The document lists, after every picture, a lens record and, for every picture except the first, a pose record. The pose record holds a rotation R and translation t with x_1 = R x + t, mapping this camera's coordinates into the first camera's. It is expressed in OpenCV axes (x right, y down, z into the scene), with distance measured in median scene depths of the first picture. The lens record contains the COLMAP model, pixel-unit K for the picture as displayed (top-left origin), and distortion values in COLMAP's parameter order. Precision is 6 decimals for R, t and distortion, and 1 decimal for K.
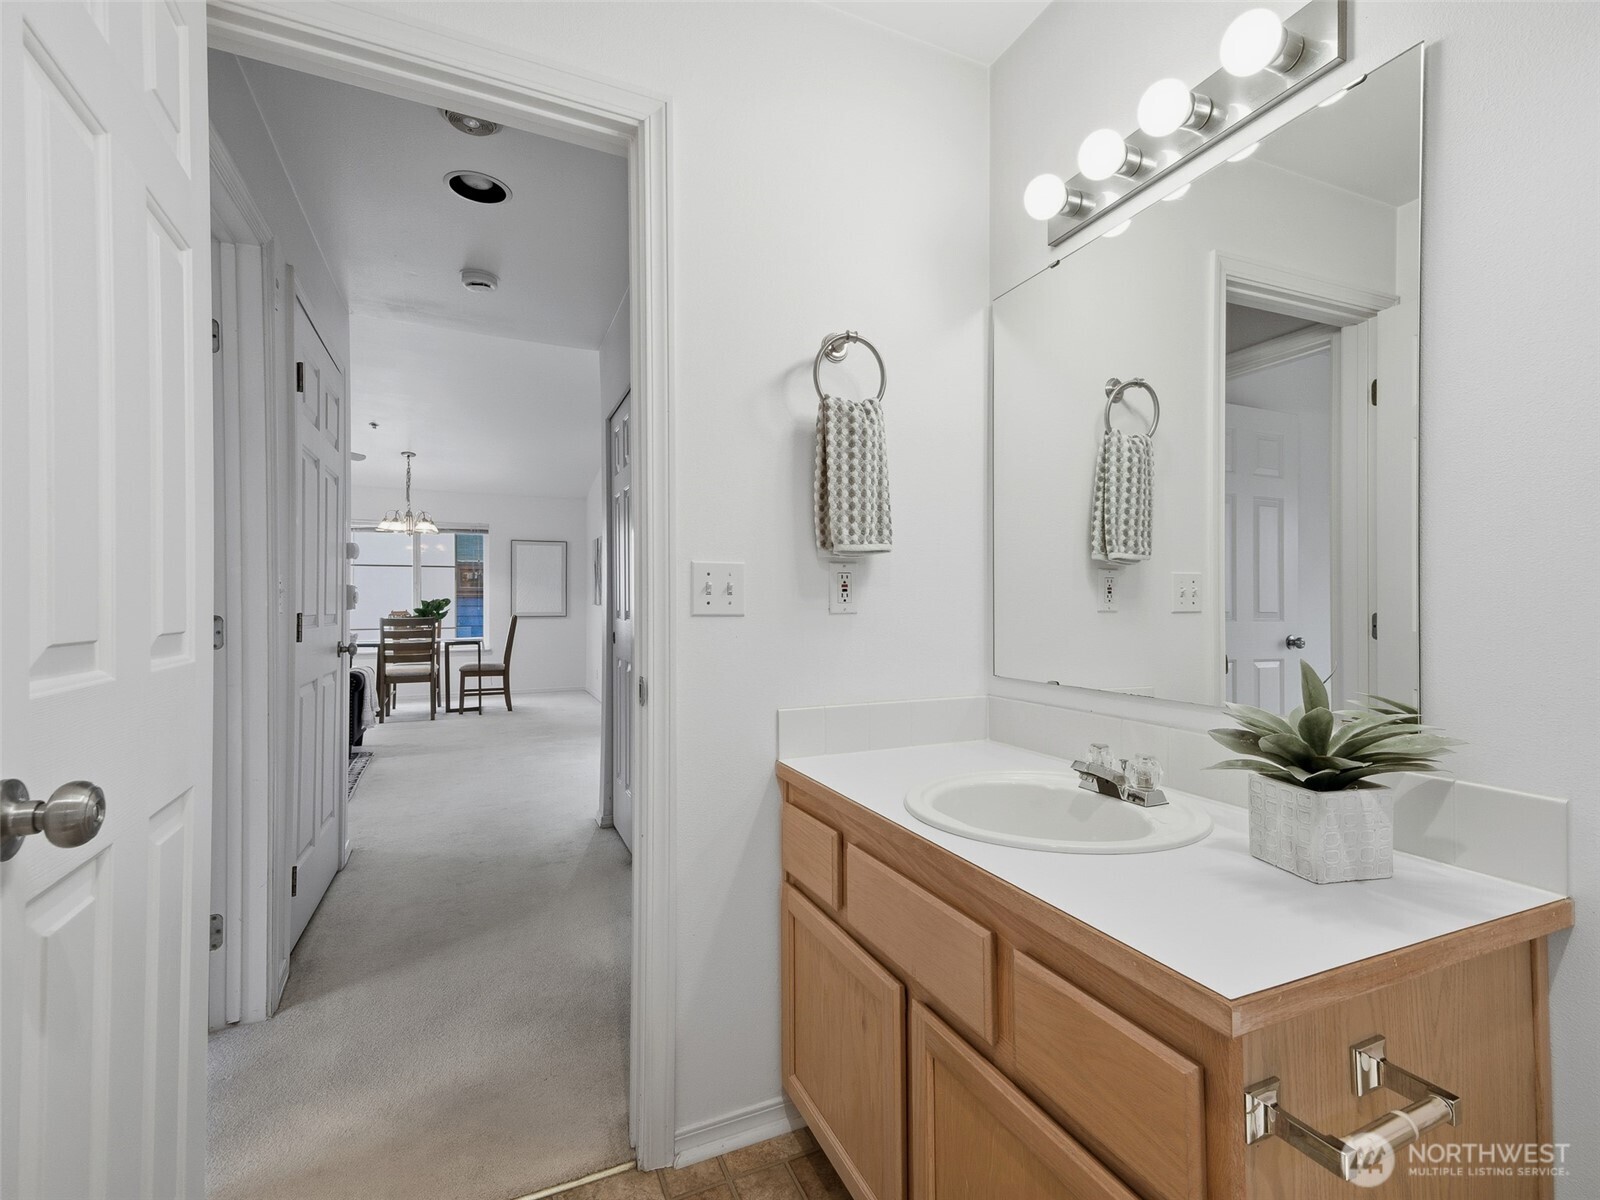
lens RADIAL K [[755.9, 0, 800.0], [0, 755.9, 600.0], [0, 0, 1]] dist [0.037218, -0.000452]
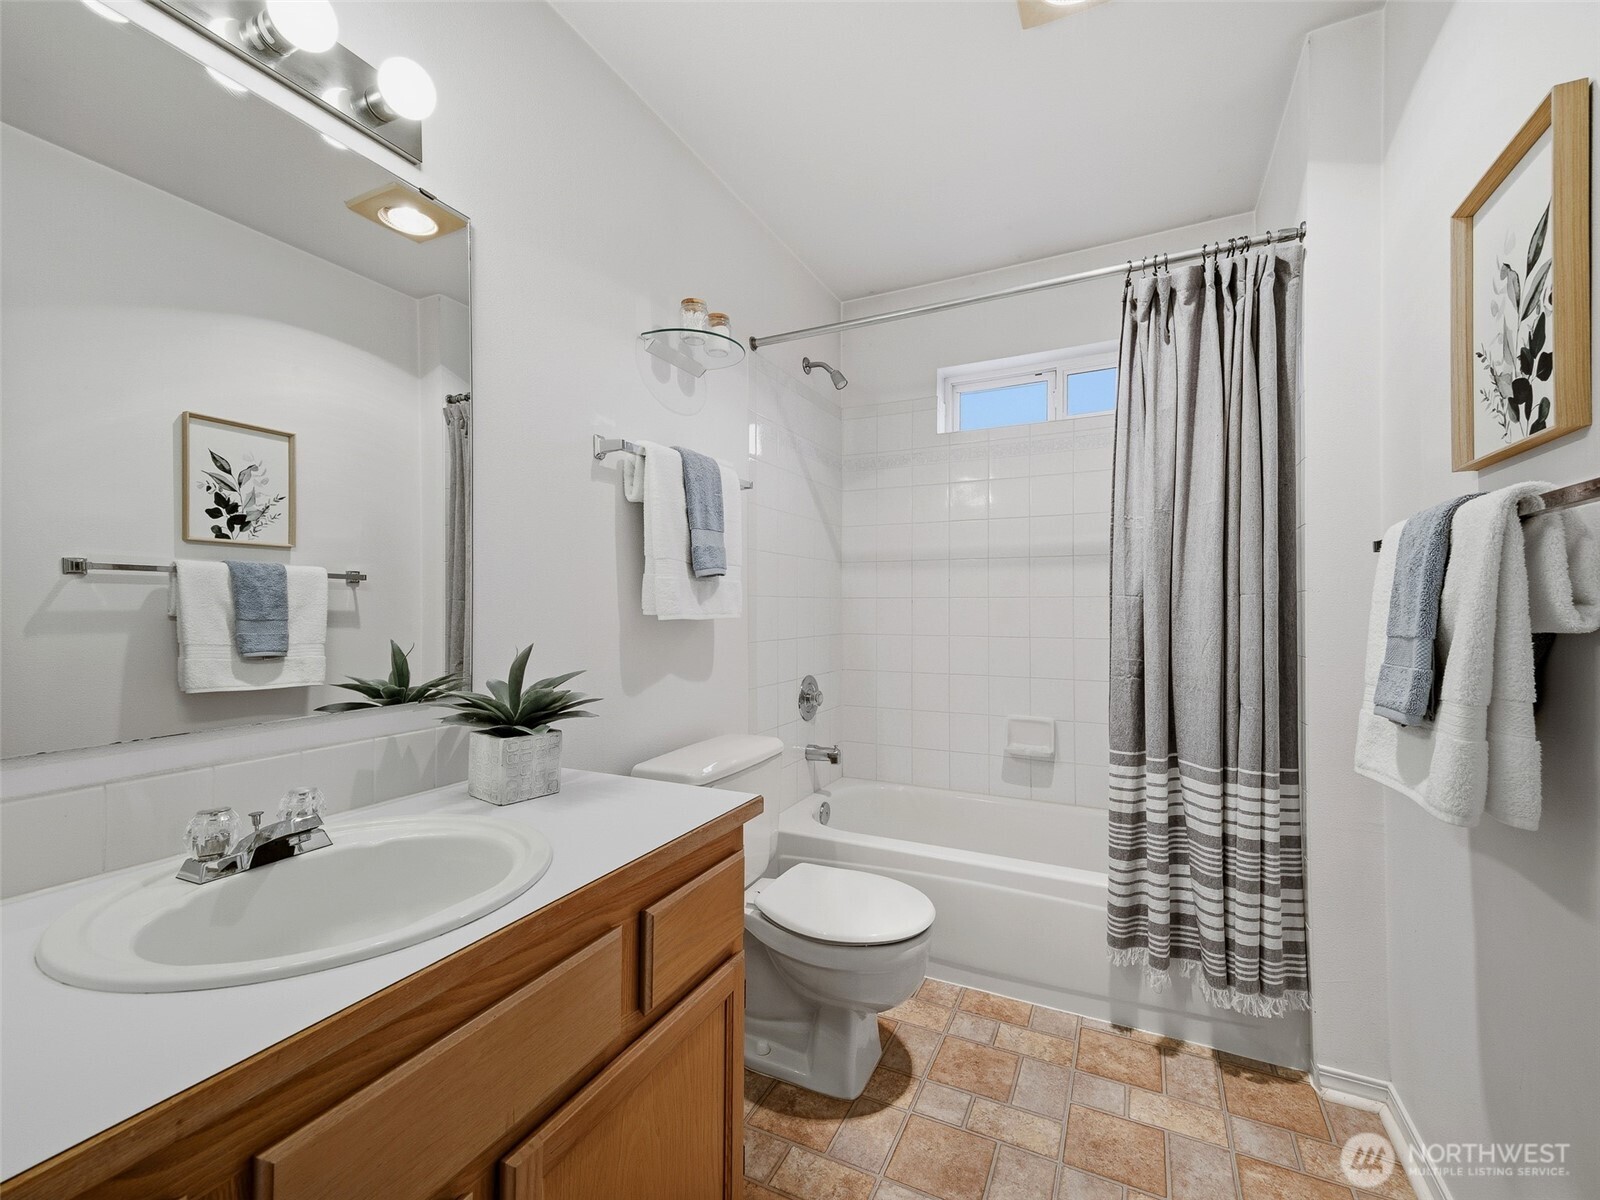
lens RADIAL K [[755.9, 0, 800.0], [0, 755.9, 600.0], [0, 0, 1]] dist [0.037218, -0.000452]
pose [[-0.665796, 0.002045, 0.746131, -0.639324], [0.002749, 0.999996, -0.000288, -0.000848], [-0.746129, 0.001859, -0.665799, 1.420116]]
